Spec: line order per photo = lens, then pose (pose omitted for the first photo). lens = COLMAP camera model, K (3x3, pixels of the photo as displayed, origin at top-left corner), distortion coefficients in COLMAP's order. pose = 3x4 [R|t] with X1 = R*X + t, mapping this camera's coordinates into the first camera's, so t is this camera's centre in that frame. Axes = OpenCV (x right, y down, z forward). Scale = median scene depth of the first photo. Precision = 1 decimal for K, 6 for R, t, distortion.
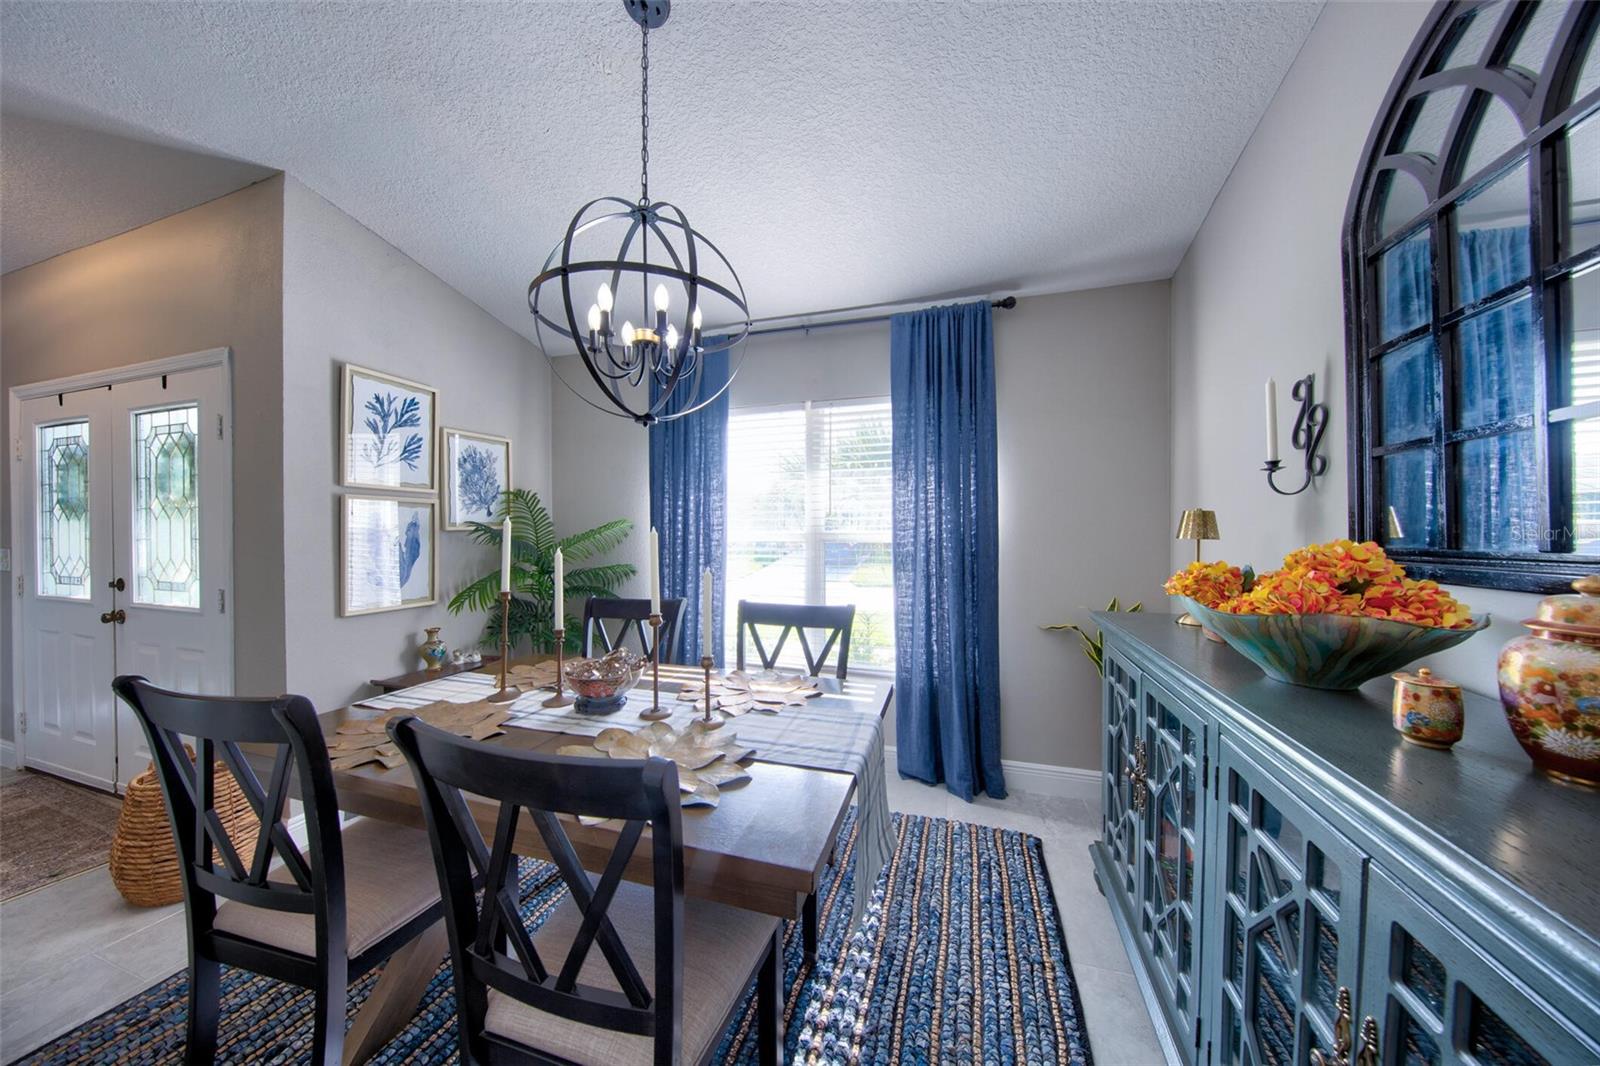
lens RADIAL K [[506.1, 0, 789.1], [0, 506.1, 533.1], [0, 0, 1]] dist [-0.002797, -0.001933]
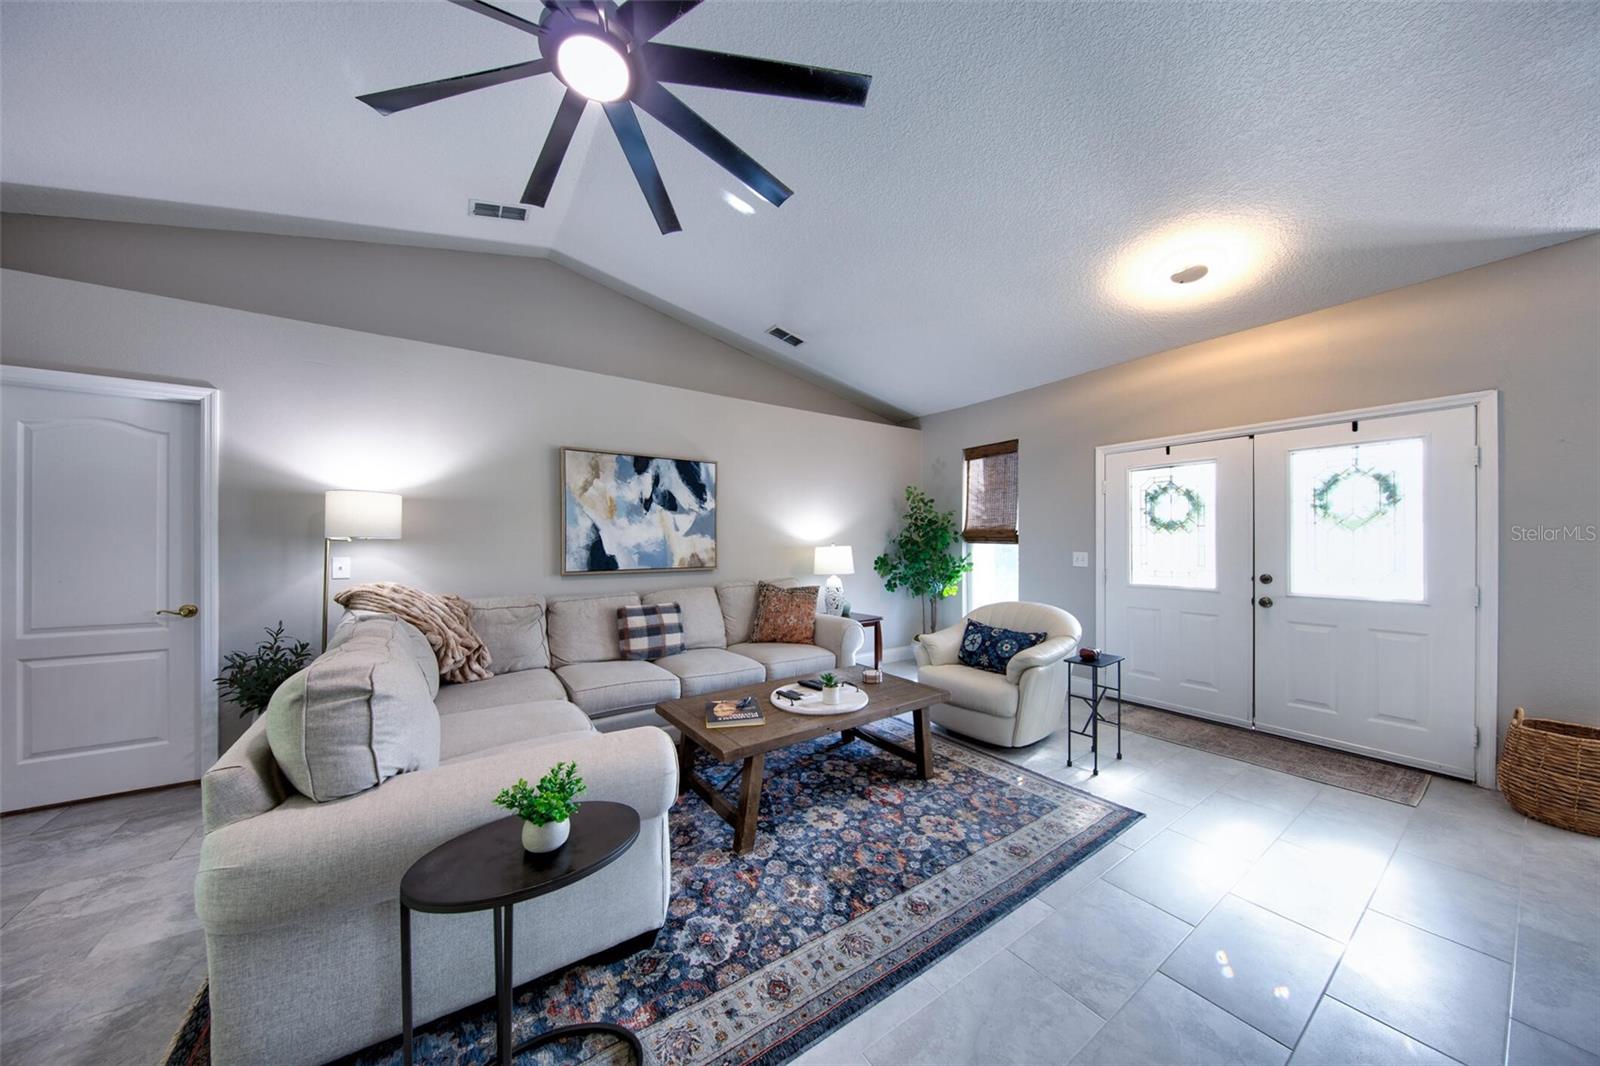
lens RADIAL K [[506.1, 0, 794.3], [0, 506.1, 542.4], [0, 0, 1]] dist [-0.002797, -0.001933]
pose [[0.775597, -0.001073, -0.631228, -1.713822], [0.001726, 0.999998, 0.000420, -0.003595], [0.631226, -0.001415, 0.775597, -1.042751]]
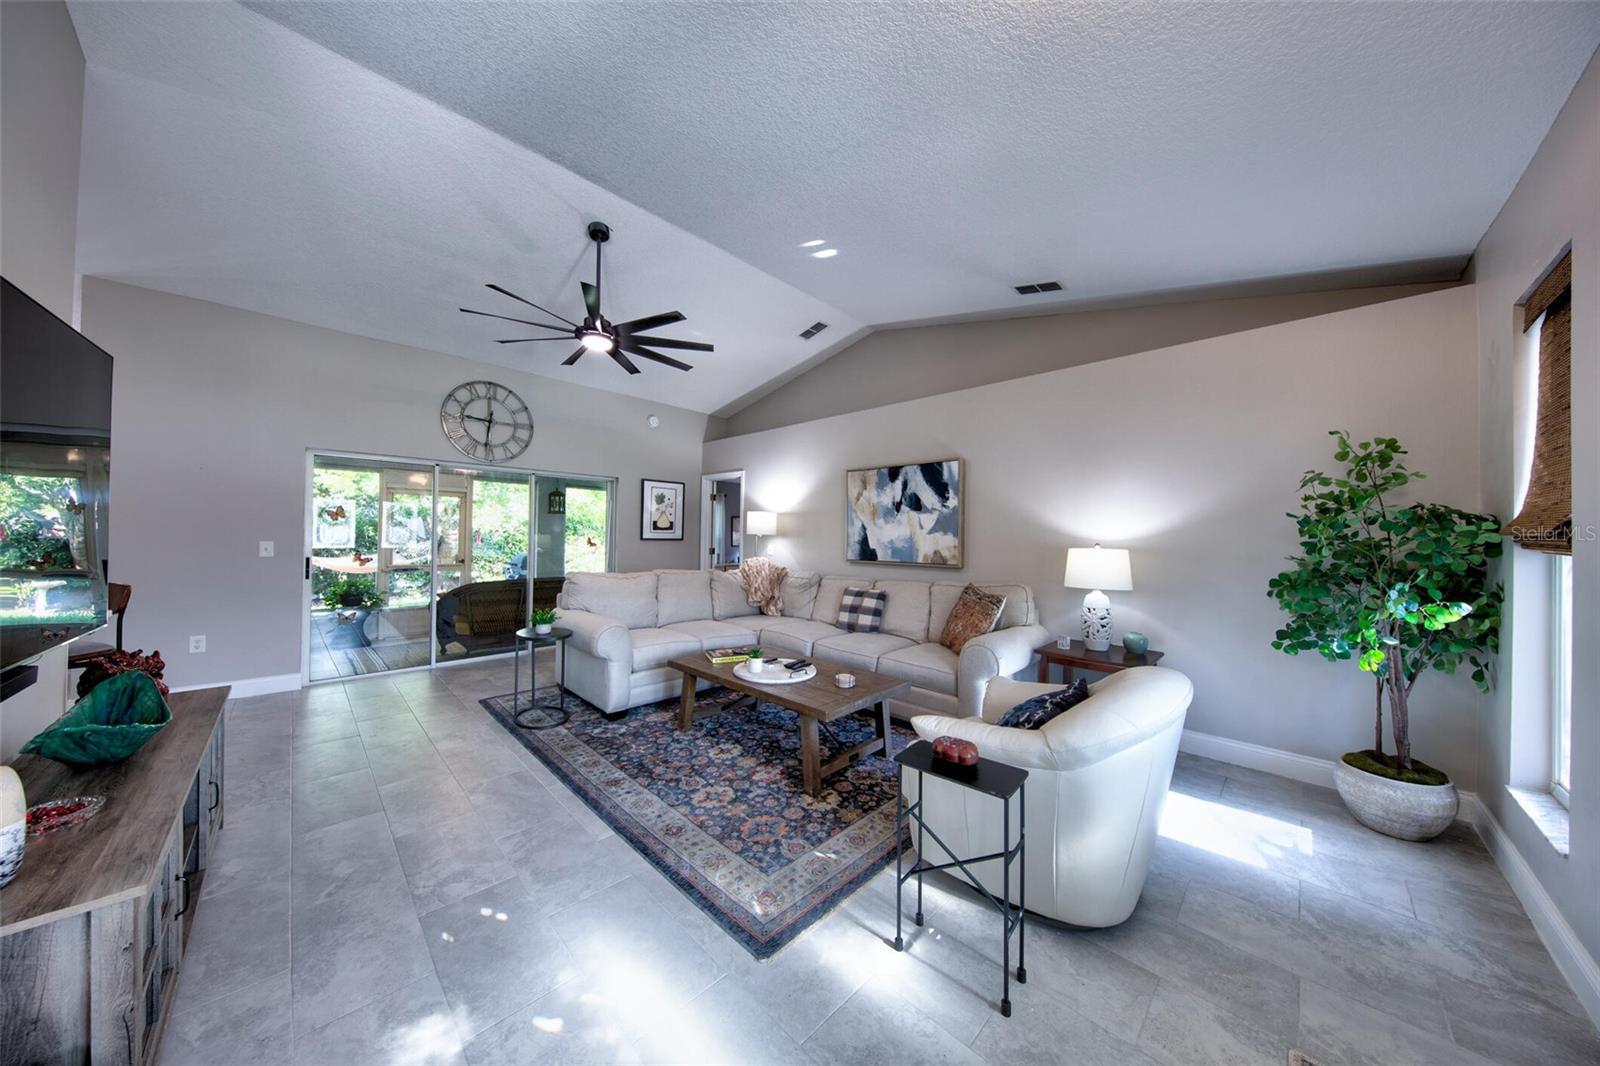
lens RADIAL K [[506.1, 0, 806.1], [0, 506.1, 534.2], [0, 0, 1]] dist [-0.002797, -0.001933]
pose [[-0.463144, -0.012319, -0.886197, -1.183183], [-0.014241, 0.999878, -0.006457, -0.006051], [0.886169, 0.009630, -0.463263, 0.754106]]
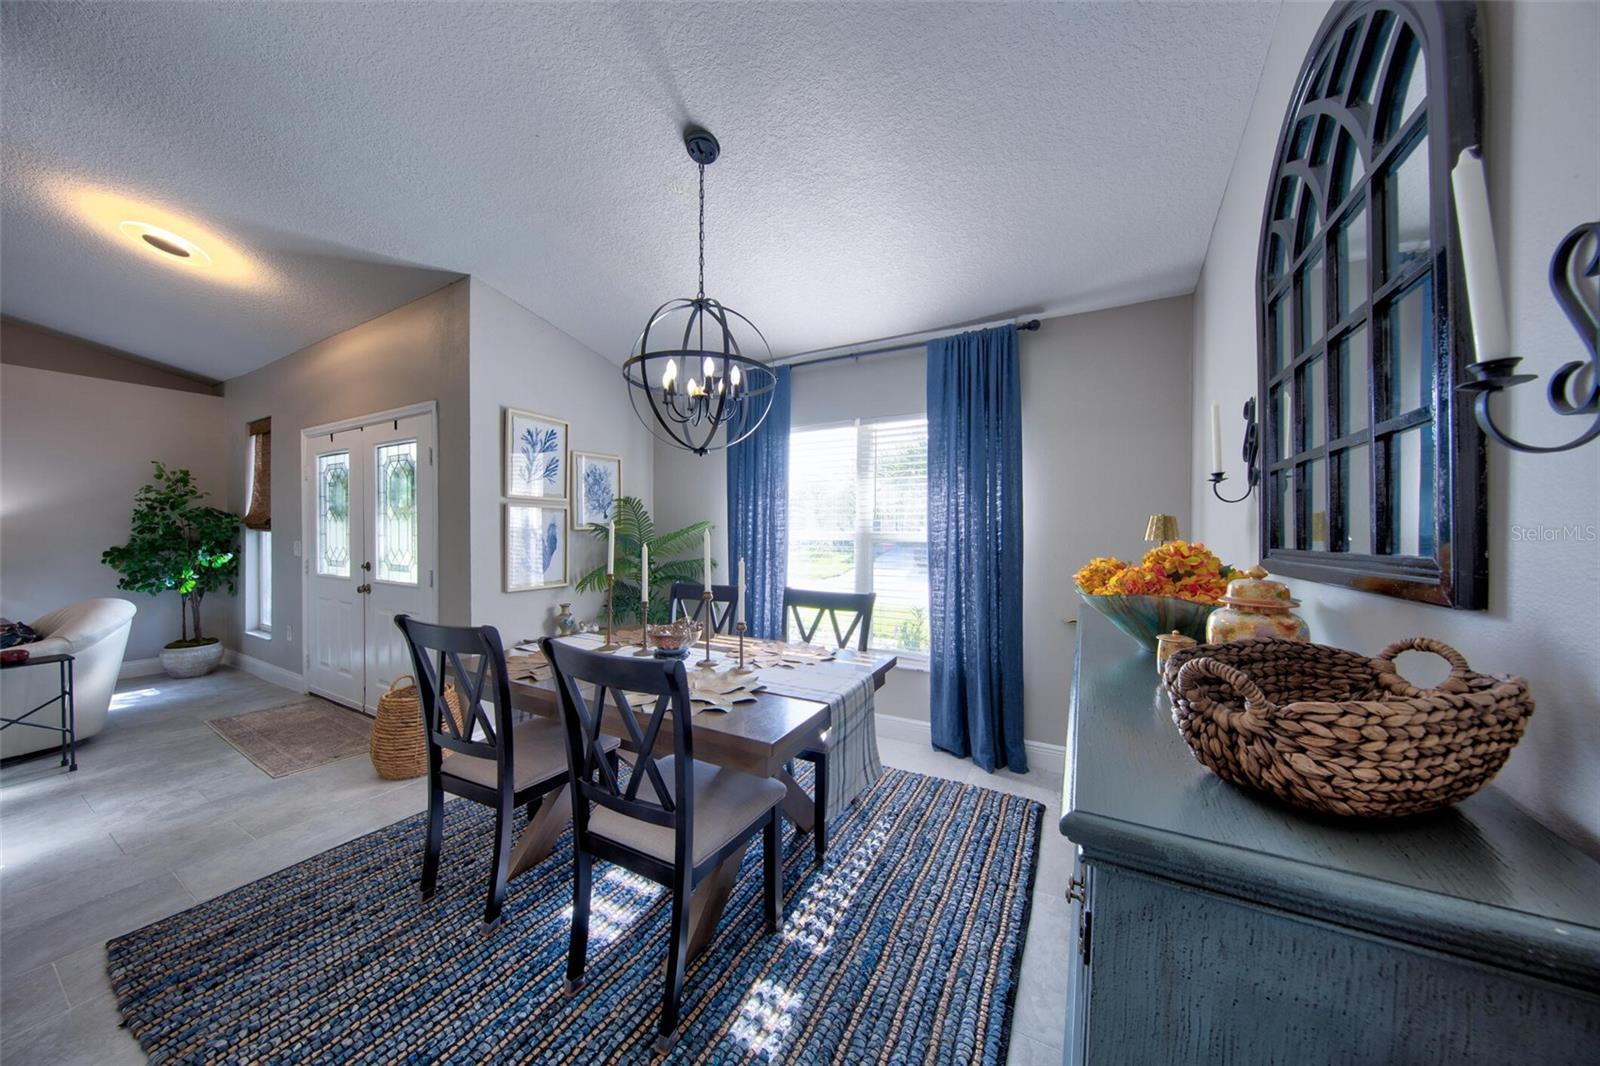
lens RADIAL K [[506.1, 0, 792.8], [0, 506.1, 533.3], [0, 0, 1]] dist [-0.002797, -0.001933]
pose [[0.981090, 0.005555, -0.193470, 0.157834], [-0.005321, 0.999984, 0.001727, -0.001718], [0.193477, -0.000665, 0.981105, -0.213669]]
